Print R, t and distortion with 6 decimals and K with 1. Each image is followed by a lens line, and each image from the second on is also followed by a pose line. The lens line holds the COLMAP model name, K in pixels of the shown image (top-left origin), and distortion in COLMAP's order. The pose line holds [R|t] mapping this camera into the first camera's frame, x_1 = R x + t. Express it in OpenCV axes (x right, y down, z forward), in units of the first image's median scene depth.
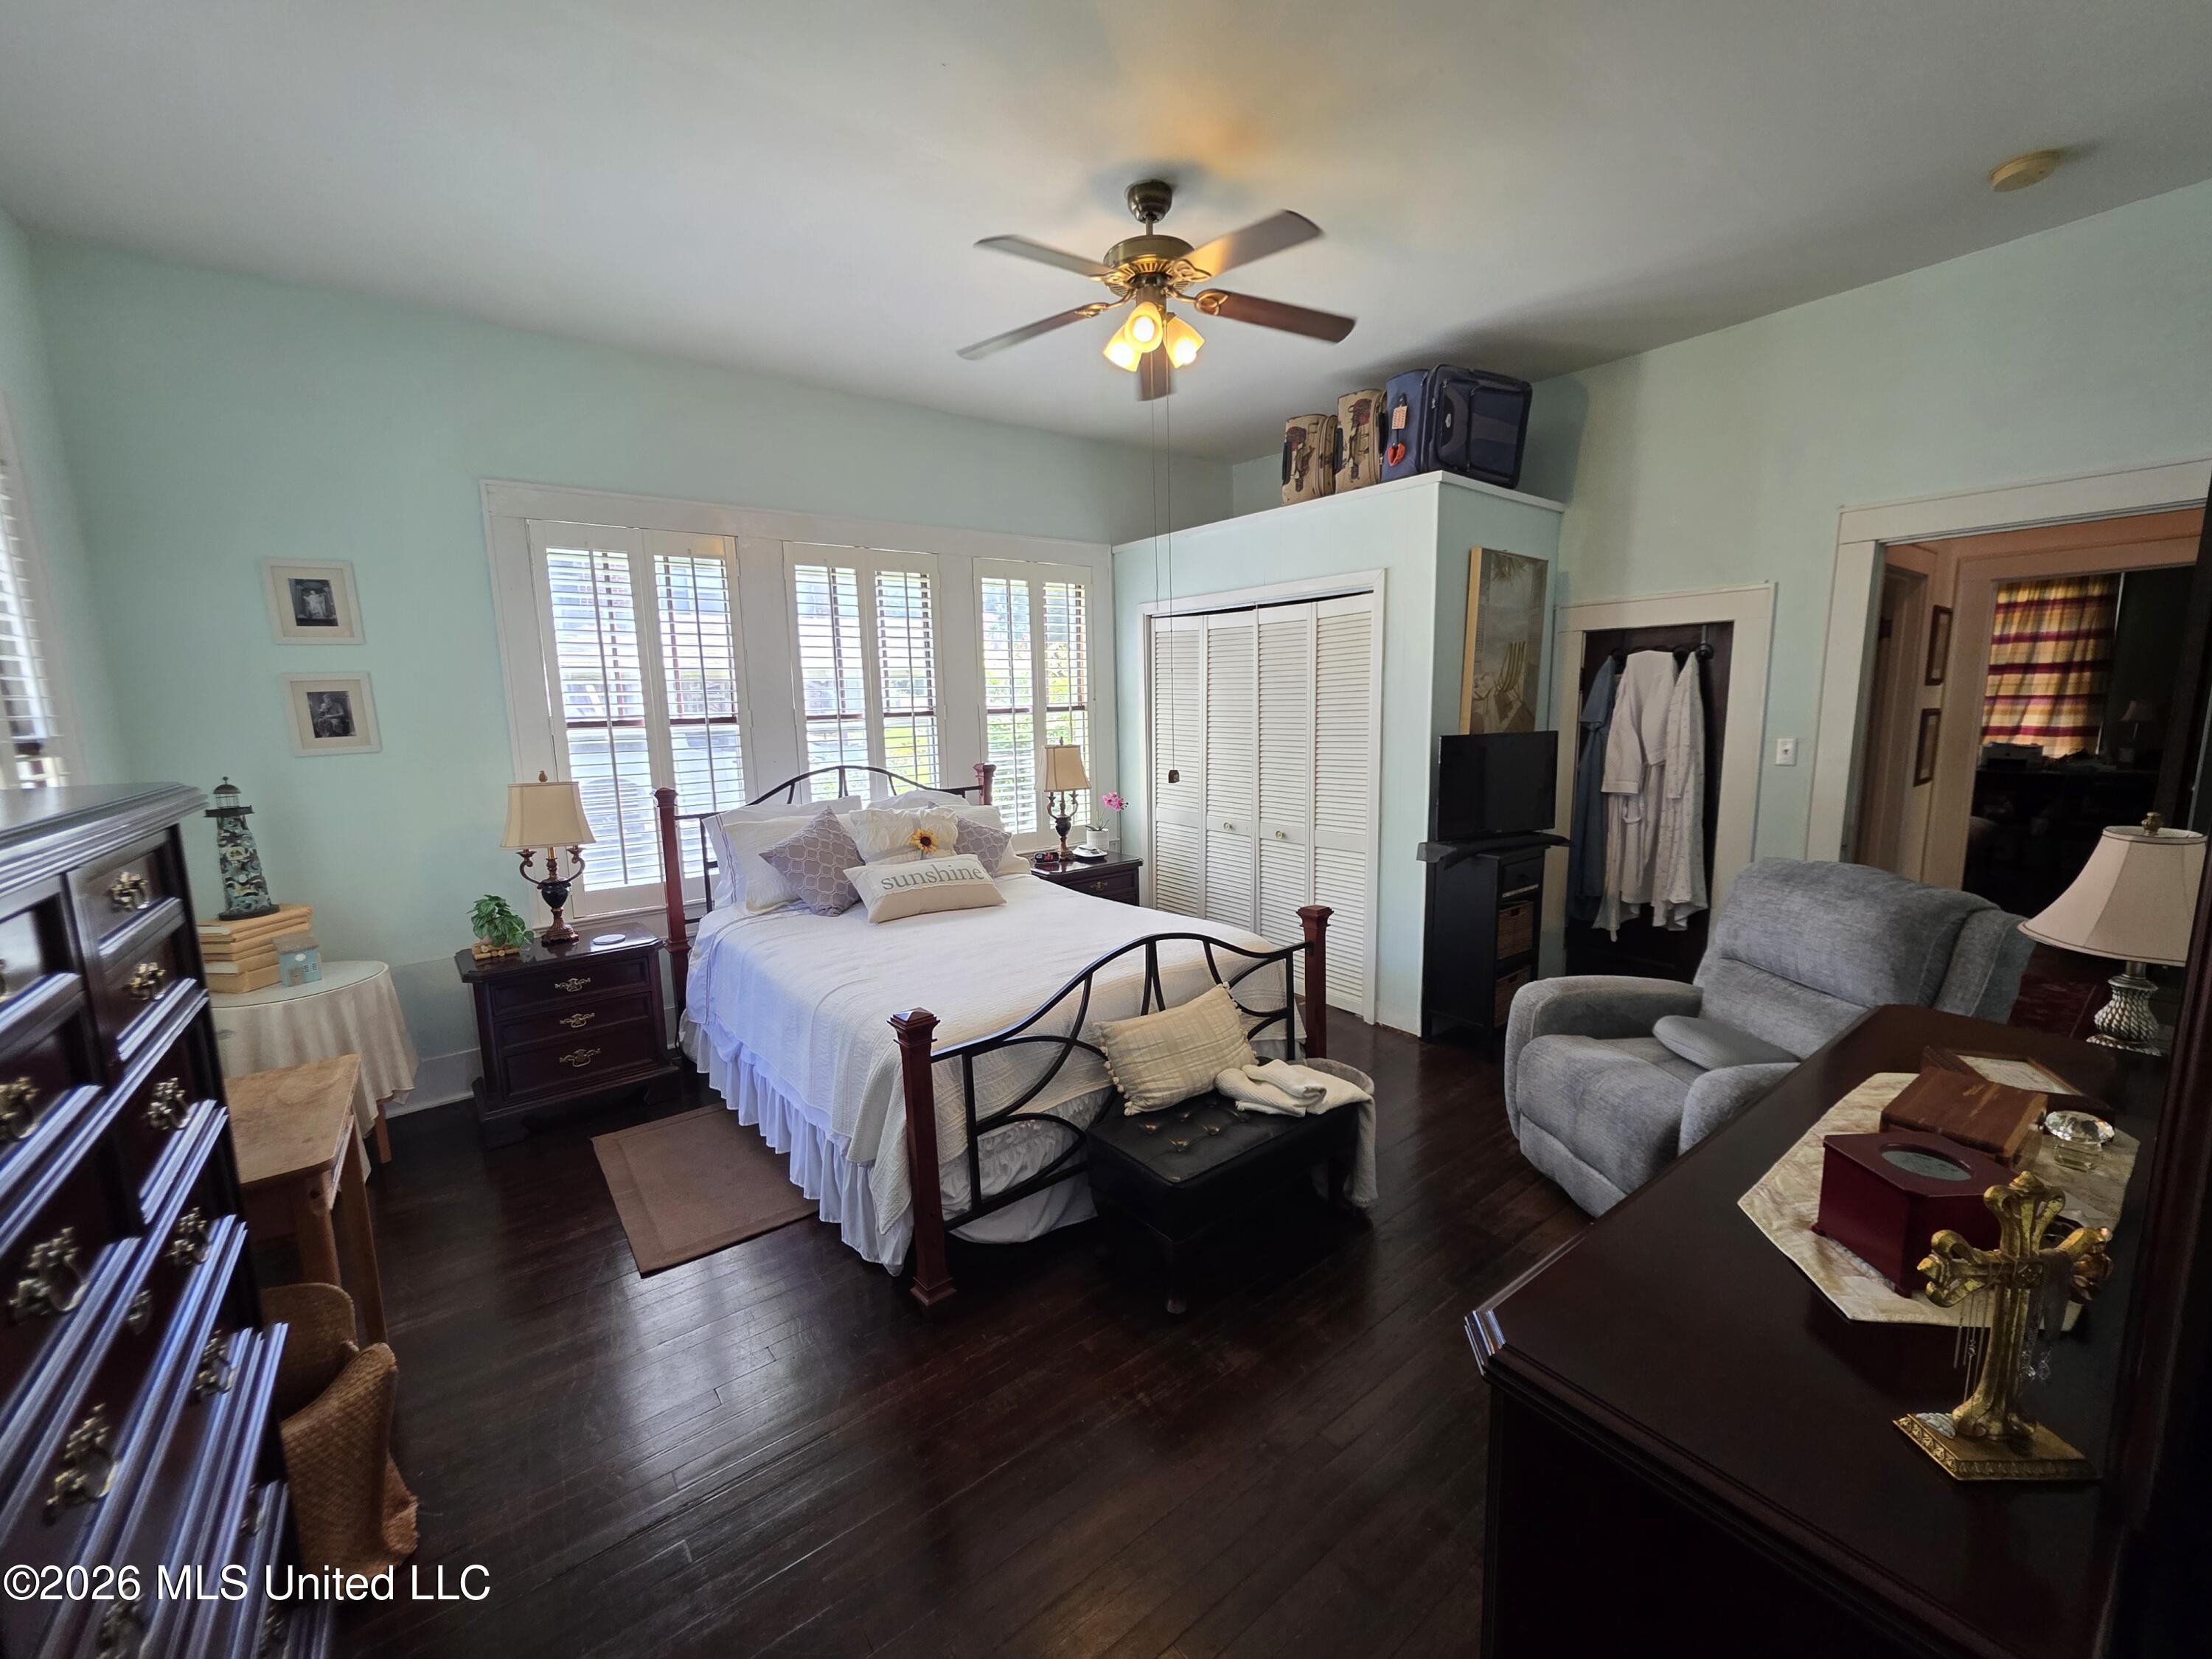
lens RADIAL K [[876.7, 0, 1117.0], [0, 876.7, 823.8], [0, 0, 1]] dist [-0.000626, -0.000260]
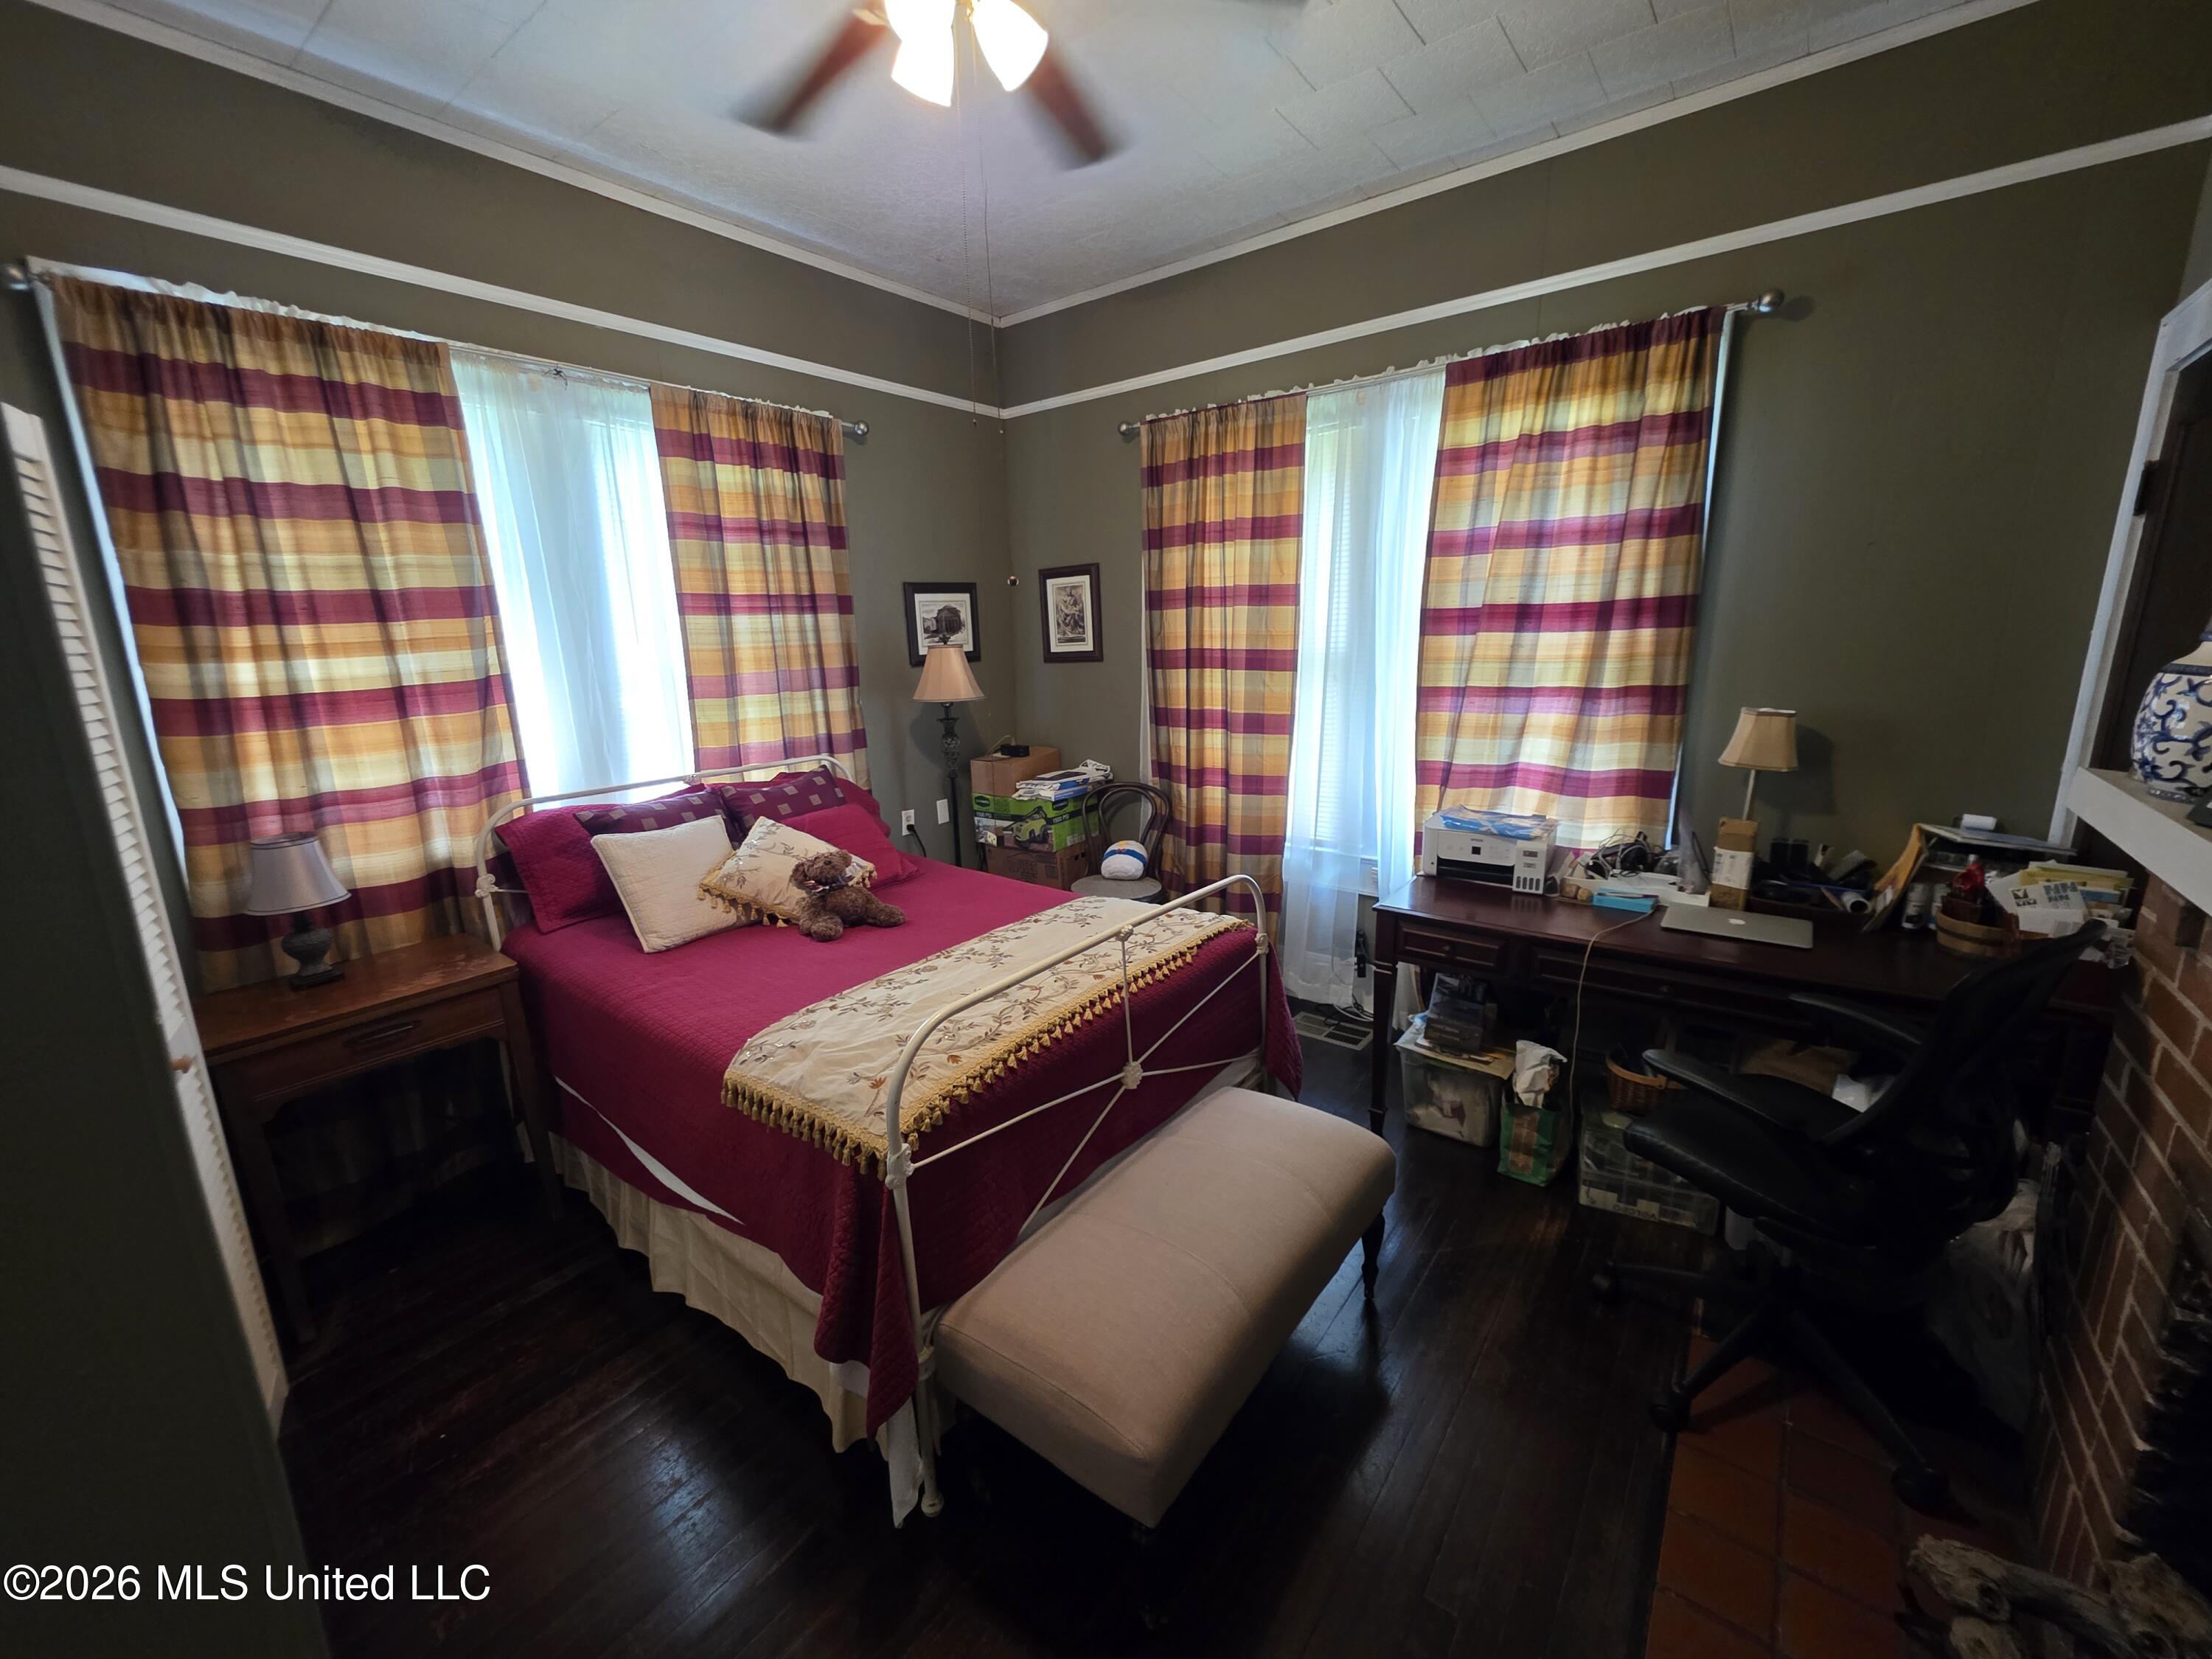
lens RADIAL K [[884.7, 0, 1106.3], [0, 884.7, 827.7], [0, 0, 1]] dist [0.000612, -0.000106]
pose [[0.966749, -0.060429, 0.248484, 0.768362], [0.045330, 0.996786, 0.066048, -0.120718], [-0.251677, -0.052588, 0.966382, 0.673149]]
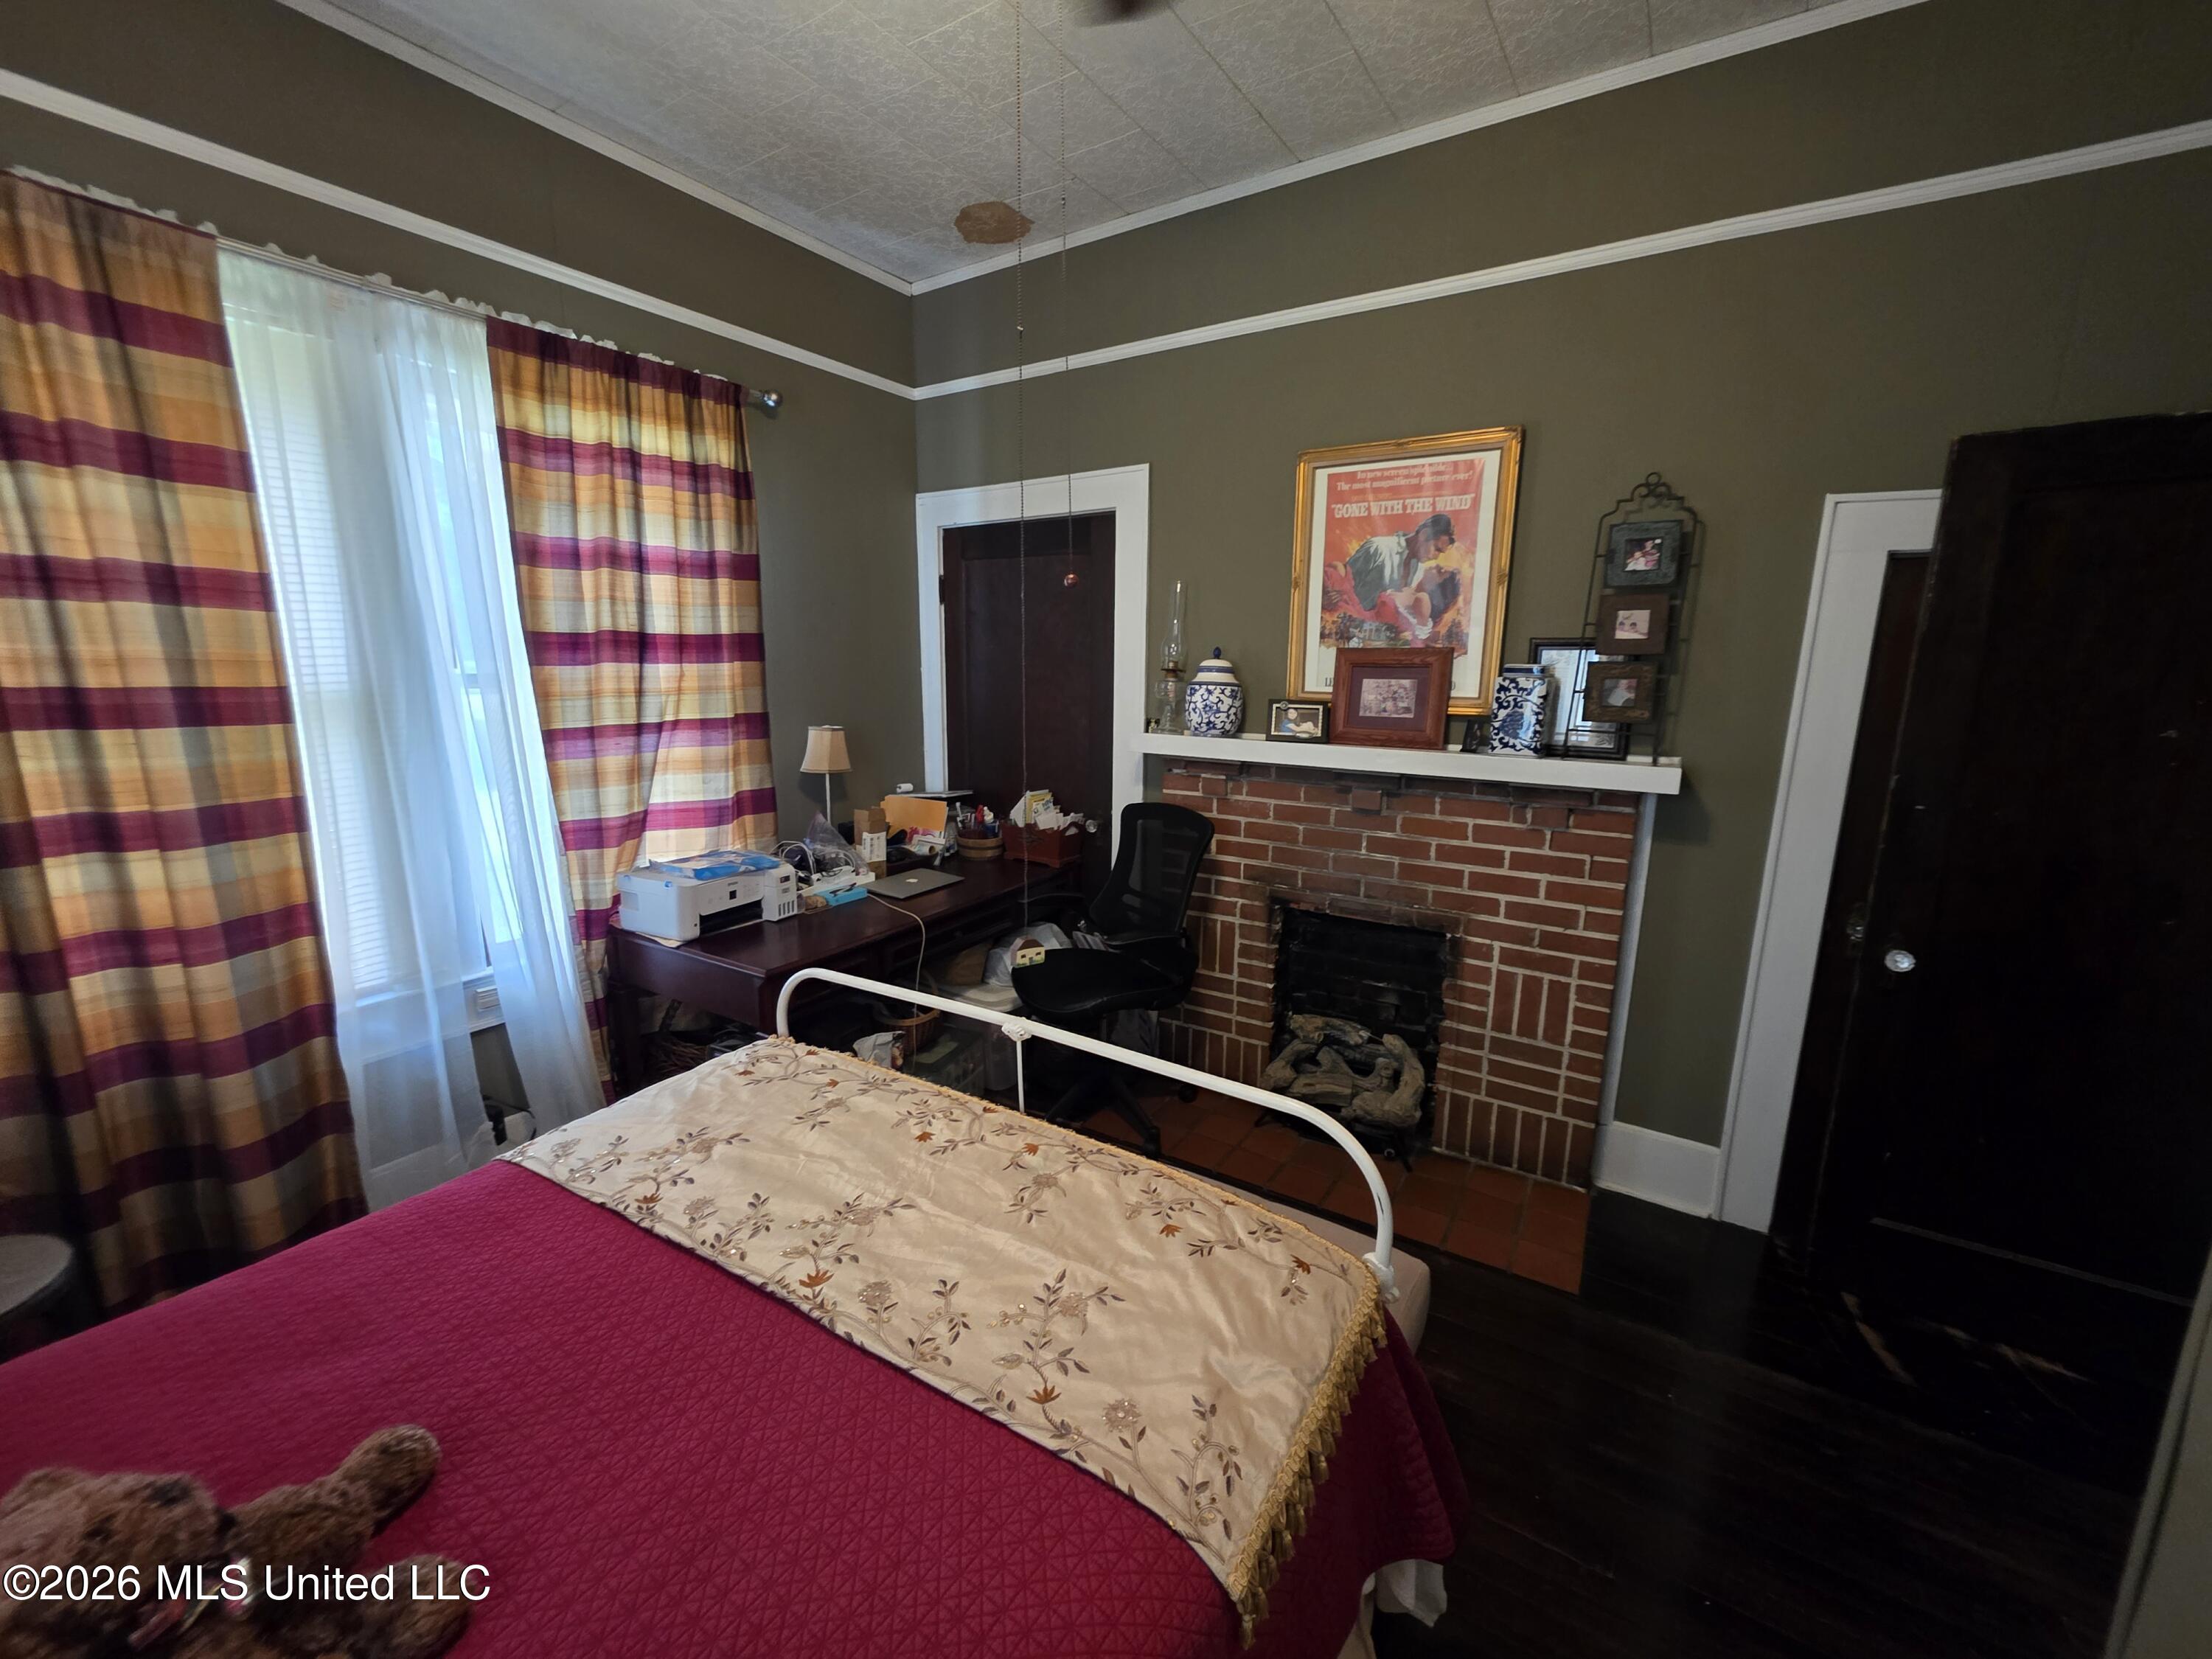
lens RADIAL K [[884.7, 0, 1106.3], [0, 884.7, 827.7], [0, 0, 1]] dist [0.000612, -0.000106]
pose [[-0.339644, -0.167254, 0.925563, 0.641020], [0.136538, 0.964870, 0.224461, -0.163623], [-0.930591, 0.202612, -0.304876, 0.960335]]
